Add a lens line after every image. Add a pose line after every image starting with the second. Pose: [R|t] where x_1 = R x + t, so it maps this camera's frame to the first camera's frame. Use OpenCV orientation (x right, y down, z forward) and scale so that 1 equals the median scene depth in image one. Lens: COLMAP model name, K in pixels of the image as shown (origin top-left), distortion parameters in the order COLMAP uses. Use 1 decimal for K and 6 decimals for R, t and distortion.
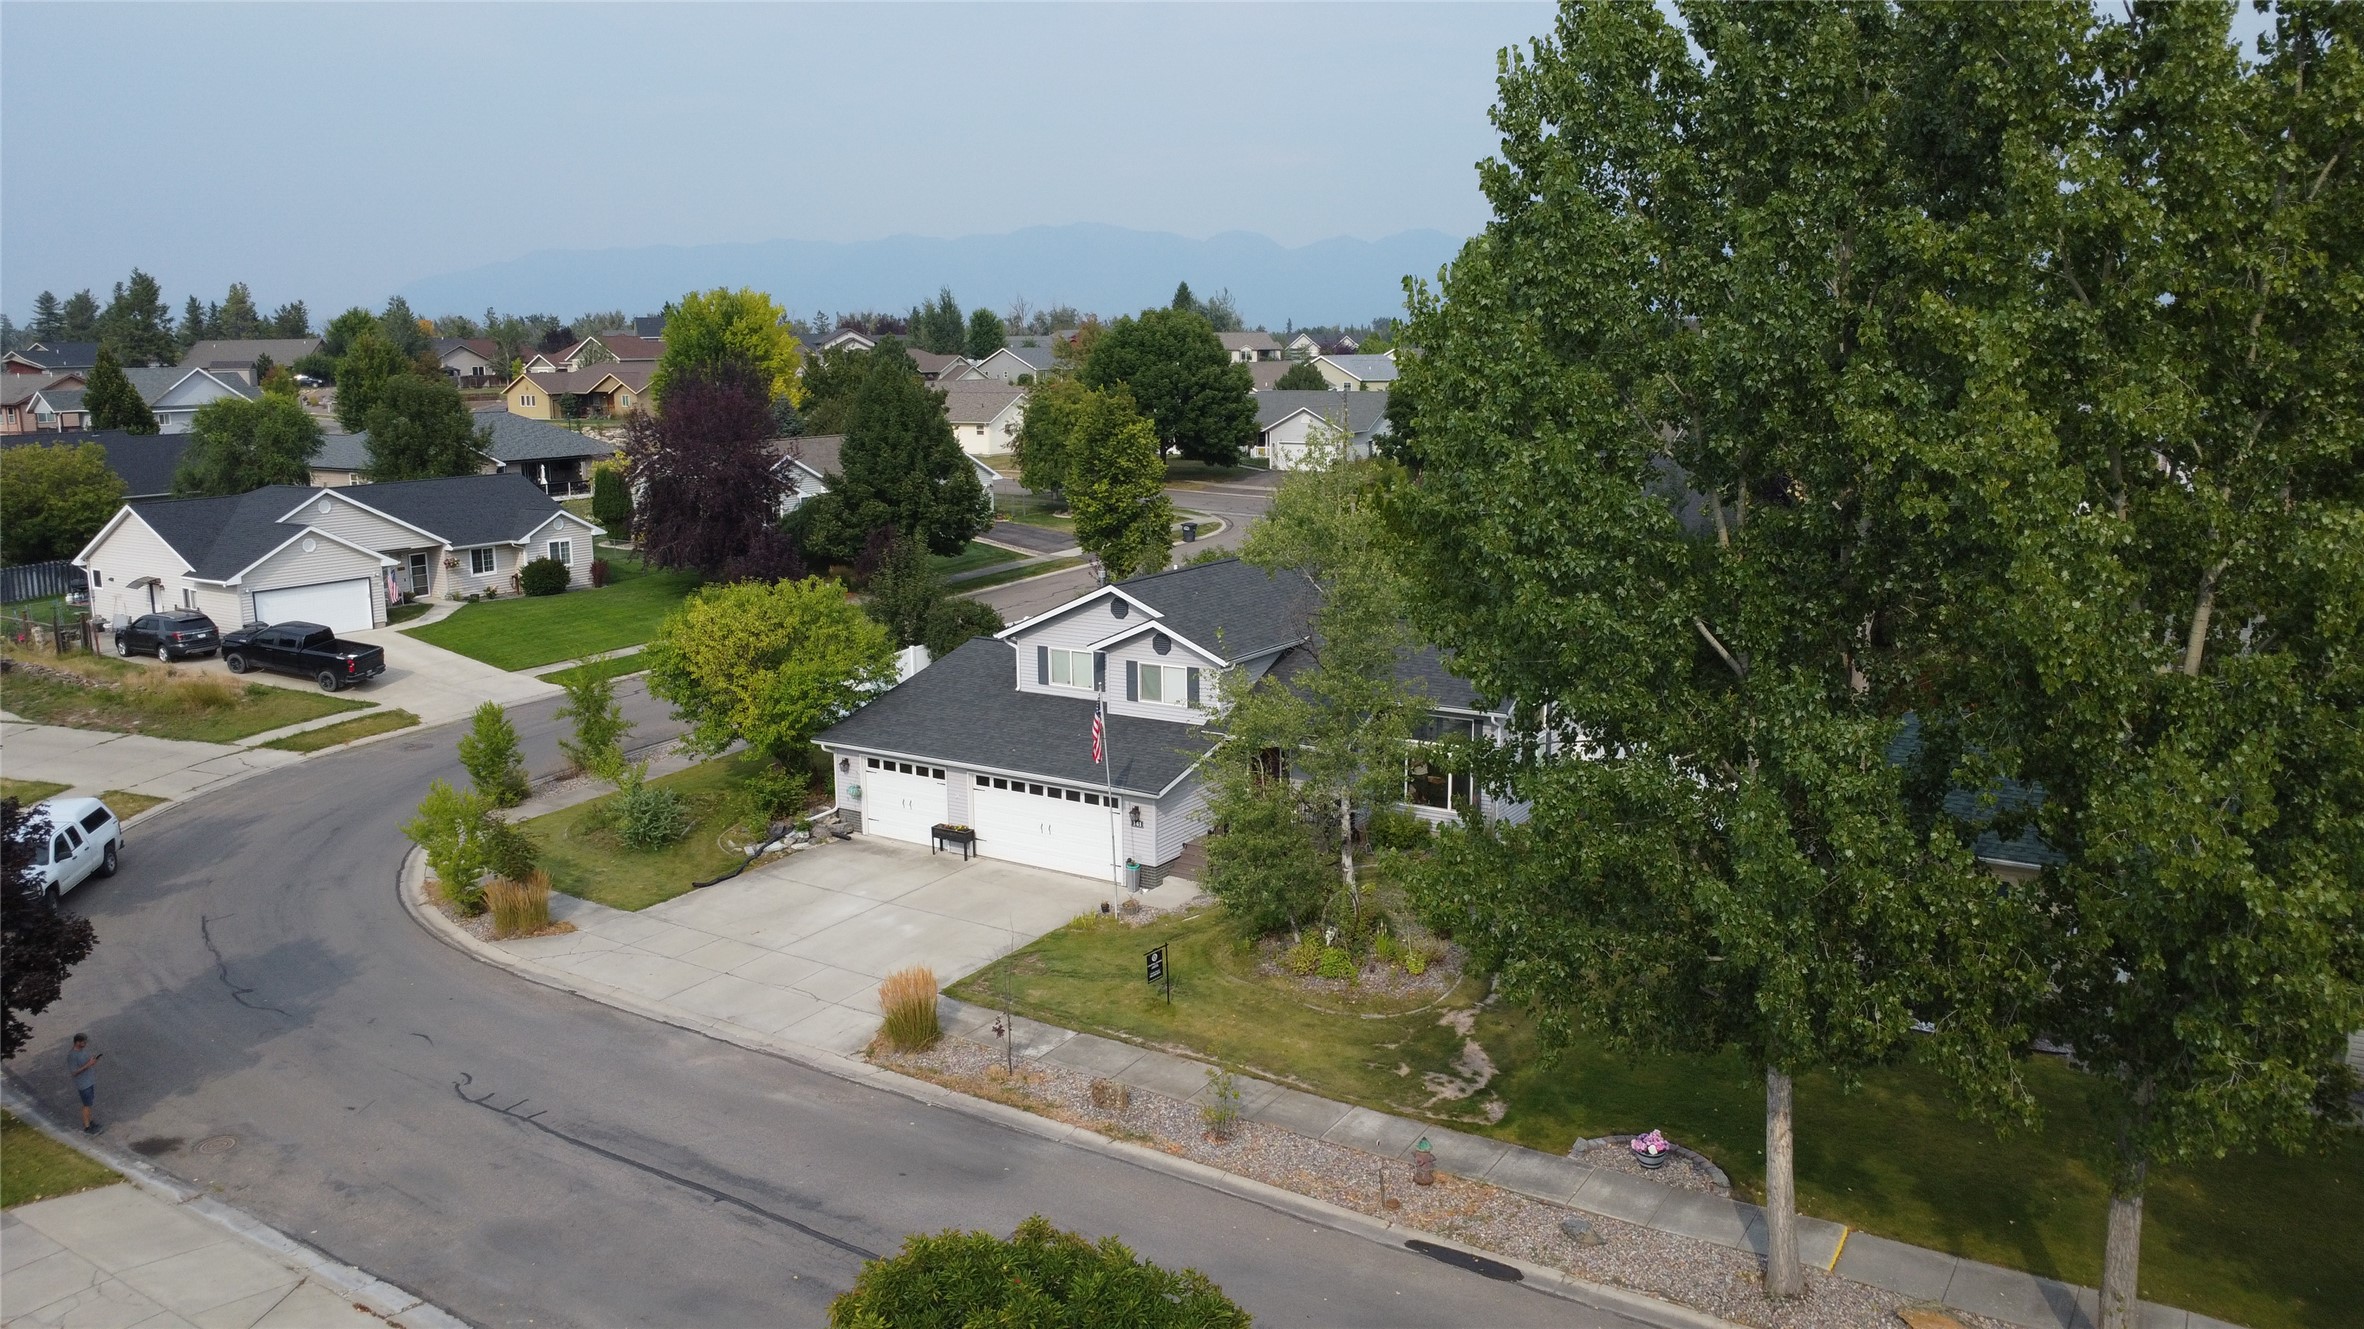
lens RADIAL K [[1718.4, 0, 1178.7], [0, 1718.4, 647.5], [0, 0, 1]] dist [-0.022632, -0.011873]
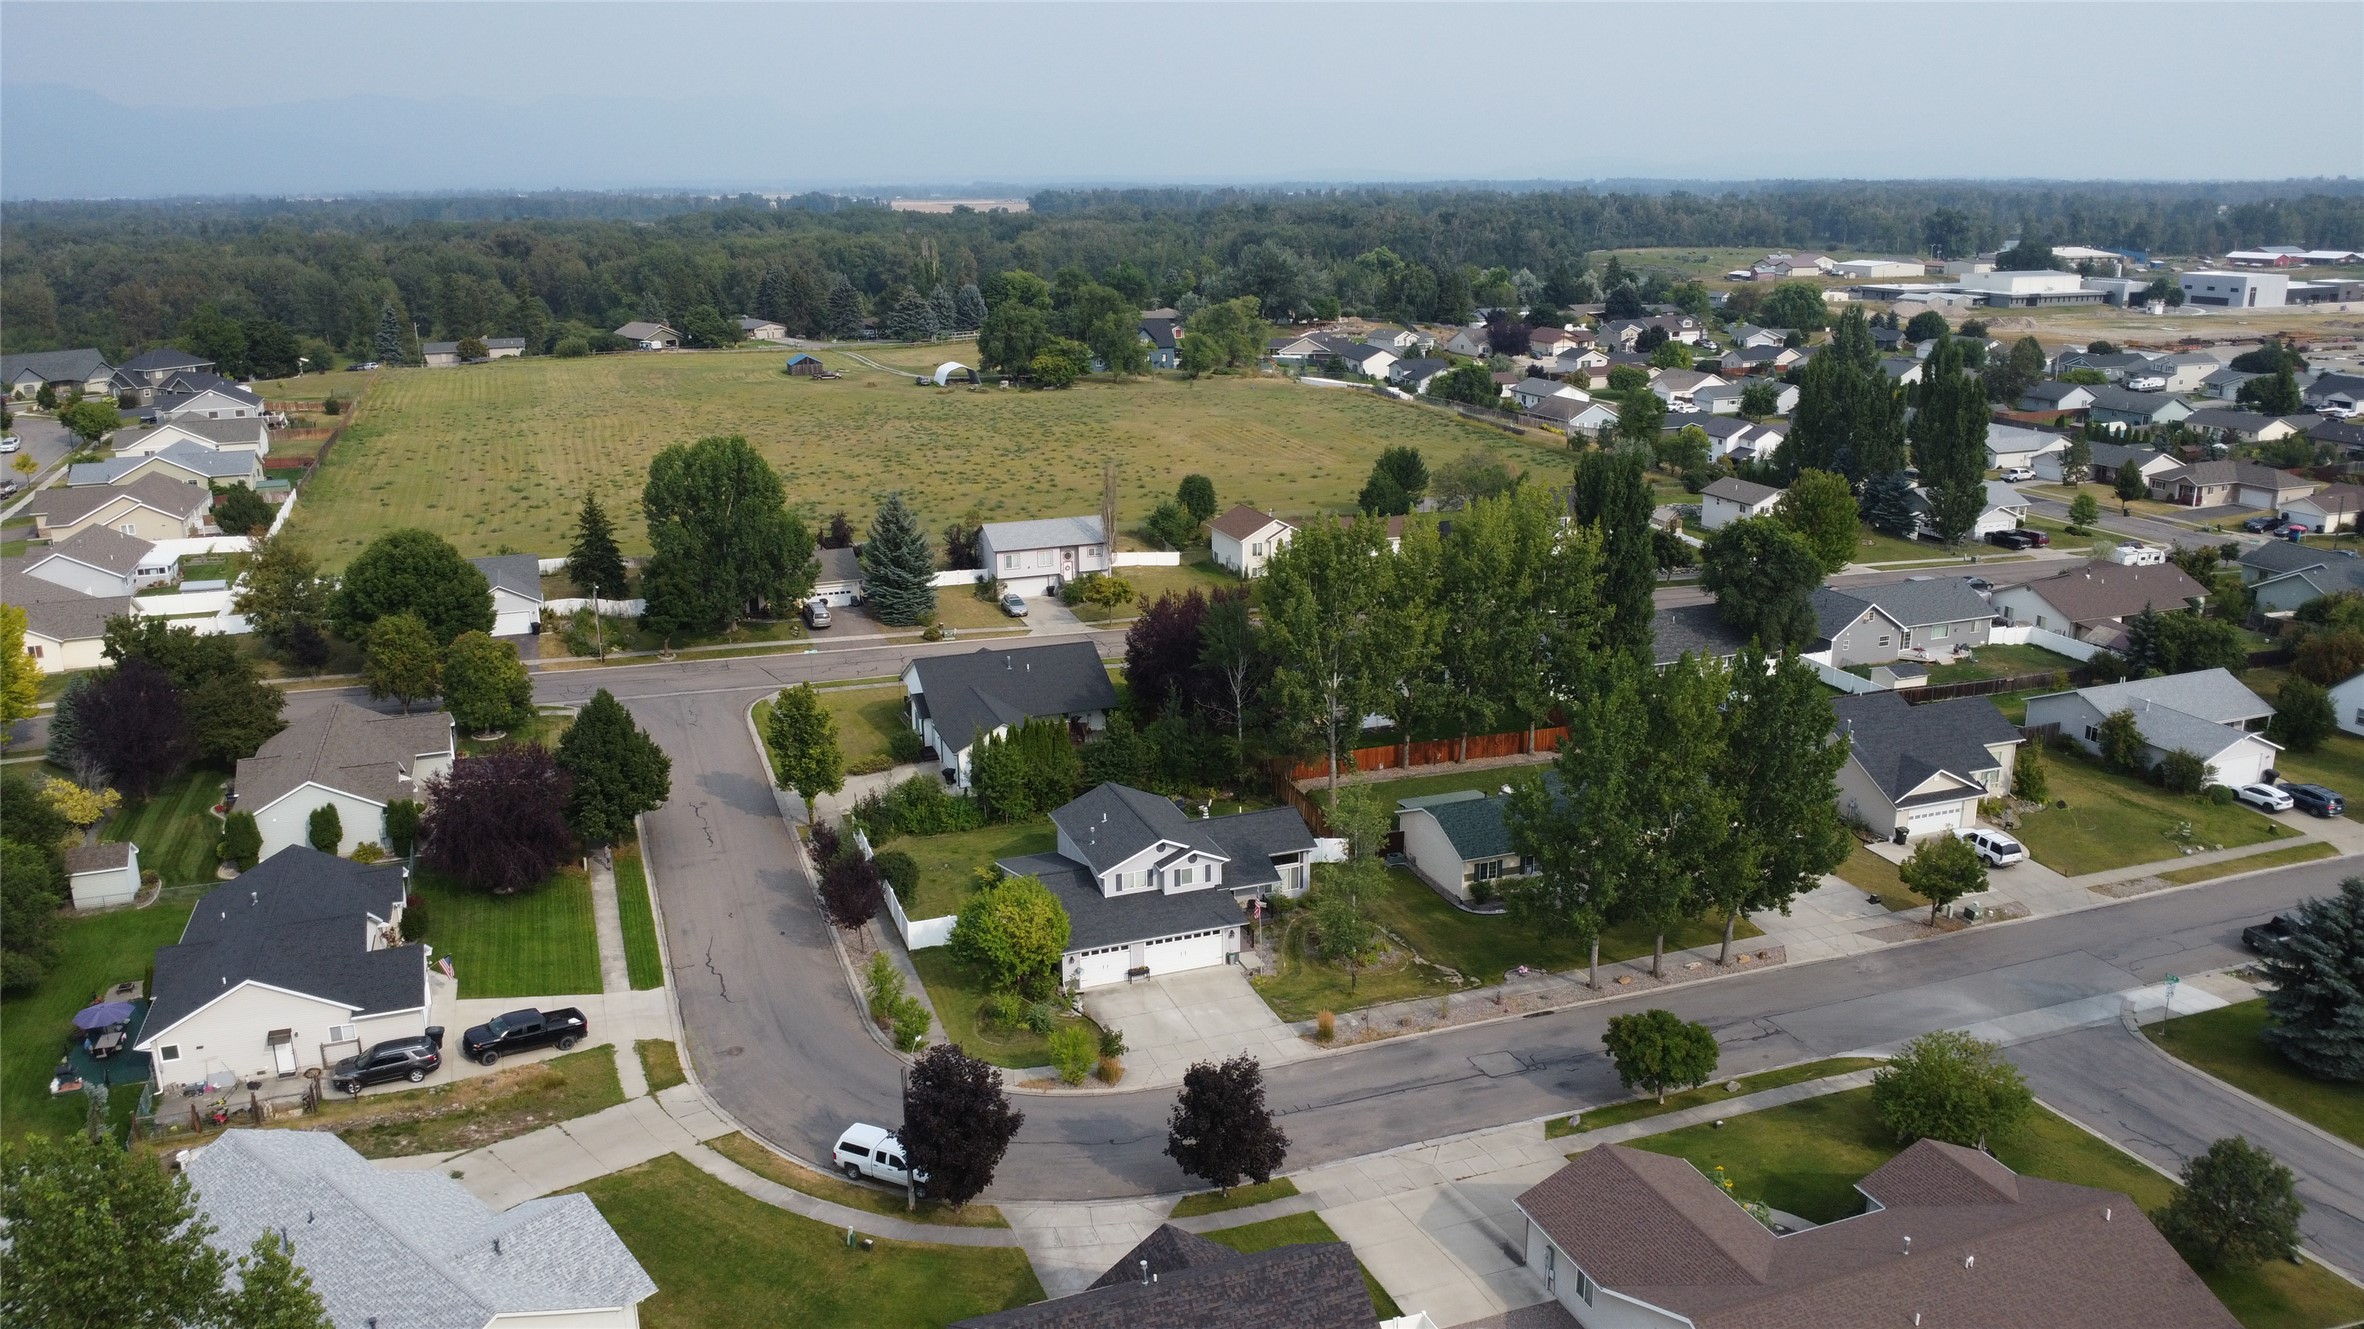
lens RADIAL K [[1718.4, 0, 1183.8], [0, 1718.4, 647.5], [0, 0, 1]] dist [-0.022632, -0.011873]
pose [[0.597255, -0.207321, 0.774794, -1.718586], [0.141857, 0.978090, 0.152368, -0.622416], [-0.789407, 0.018908, 0.613579, -0.382632]]
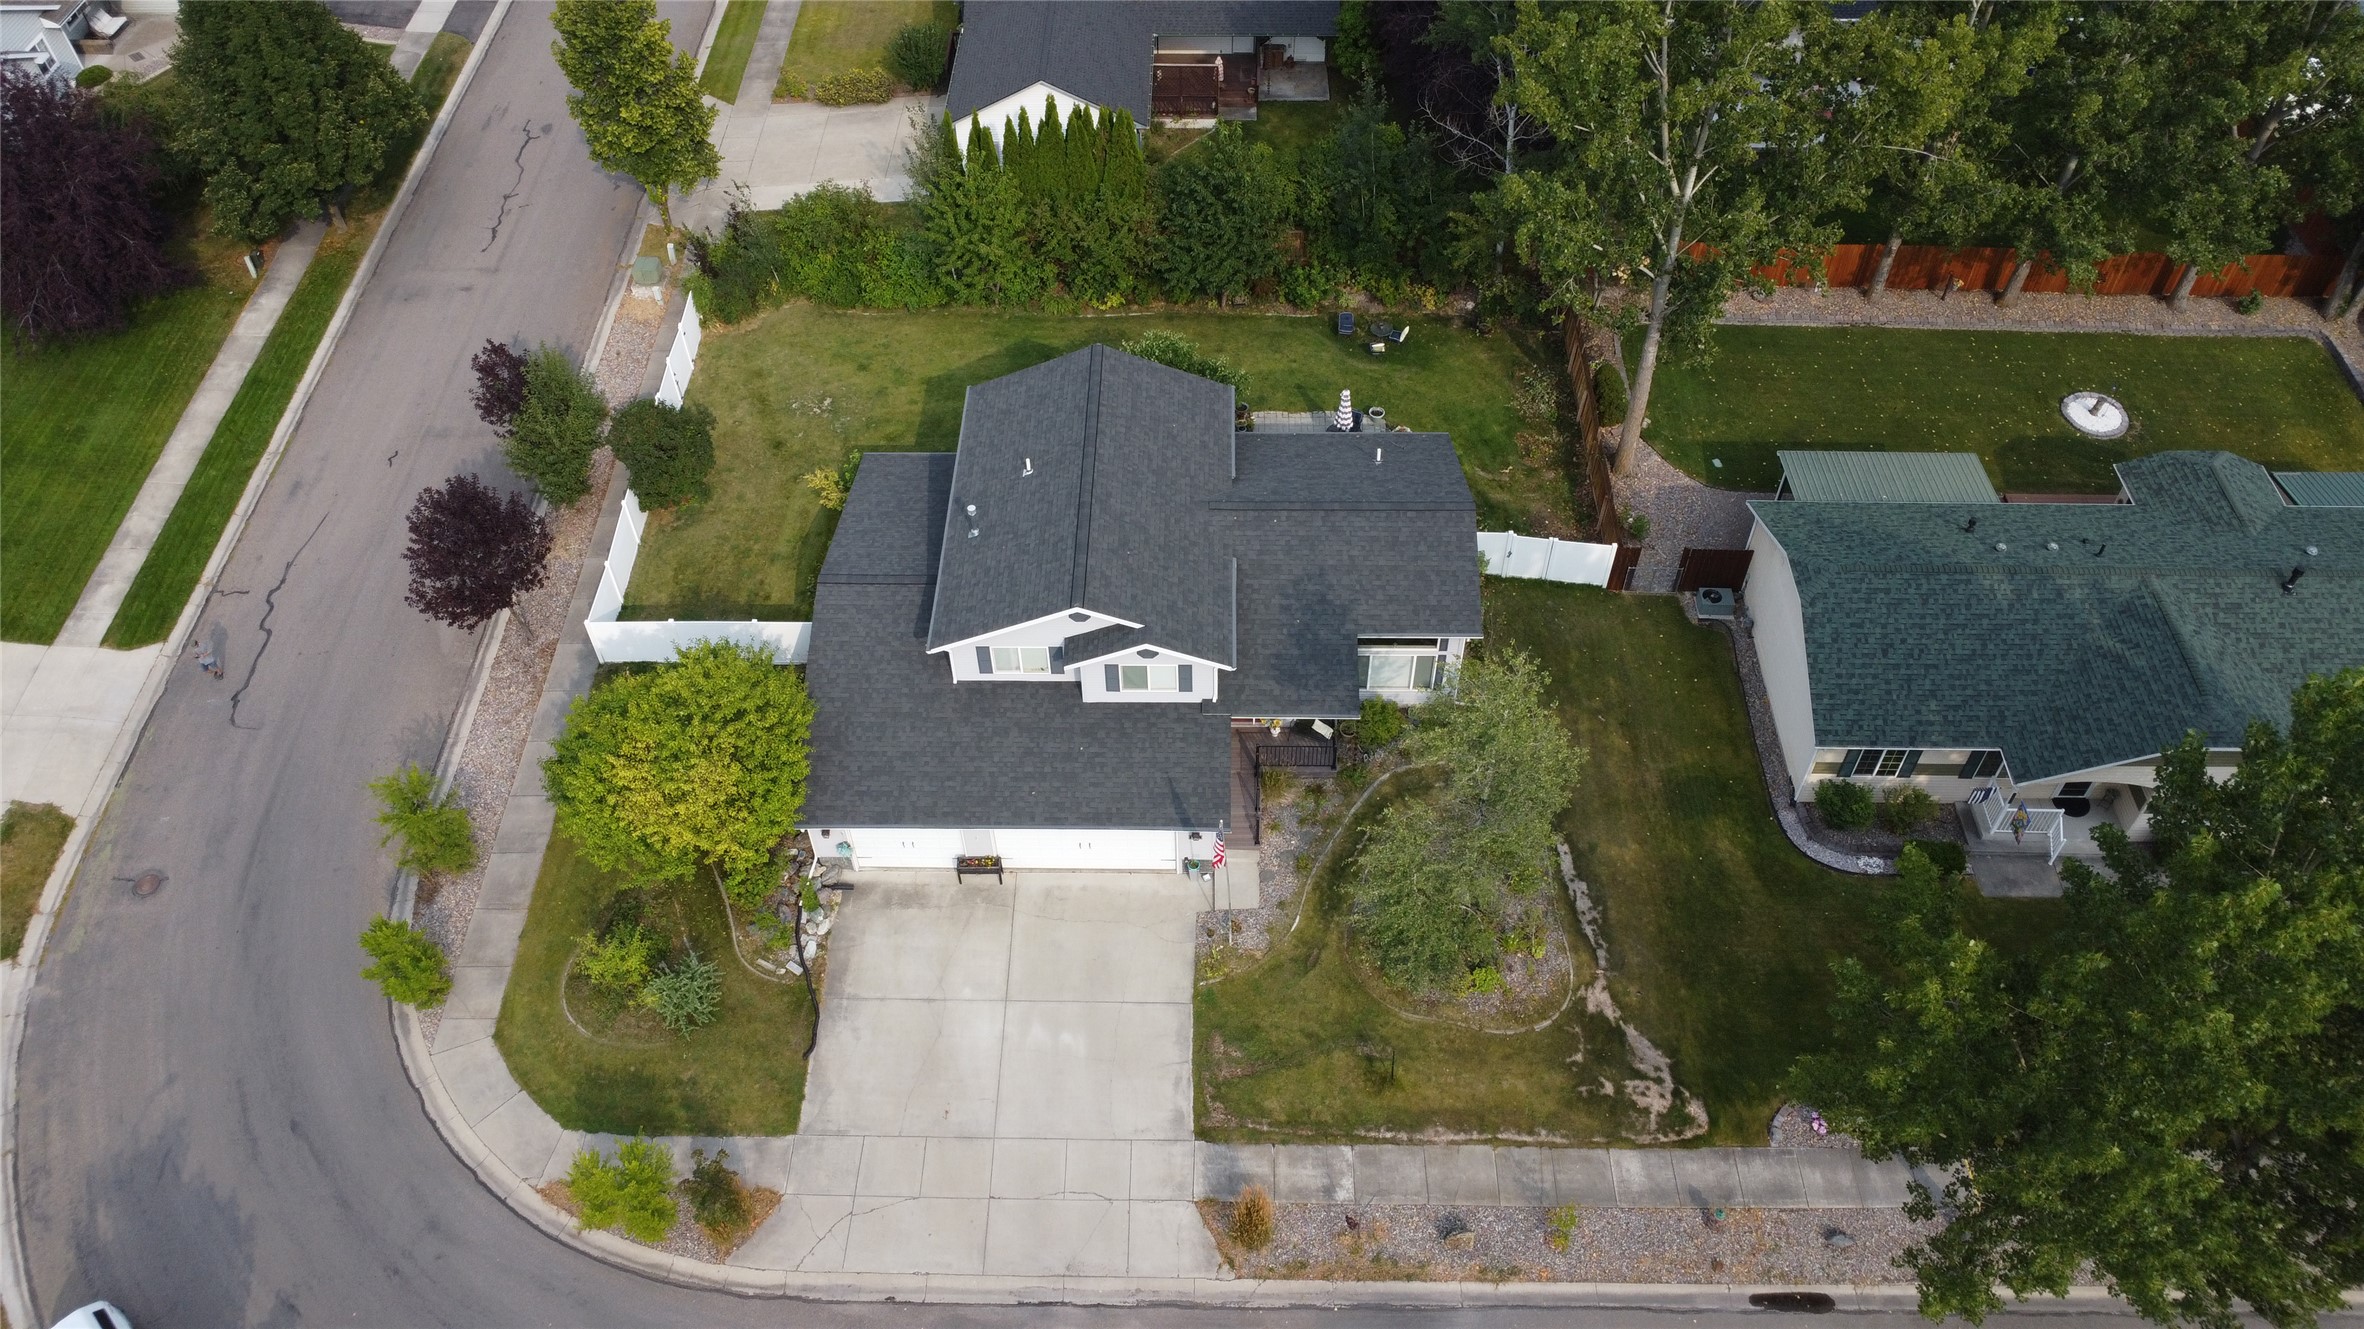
lens RADIAL K [[1718.4, 0, 1175.8], [0, 1718.4, 659.6], [0, 0, 1]] dist [-0.022632, -0.011873]
pose [[0.849810, -0.397056, 0.346655, -0.342109], [0.098504, 0.765727, 0.635578, -0.627015], [-0.517803, -0.505973, 0.689834, 0.311400]]
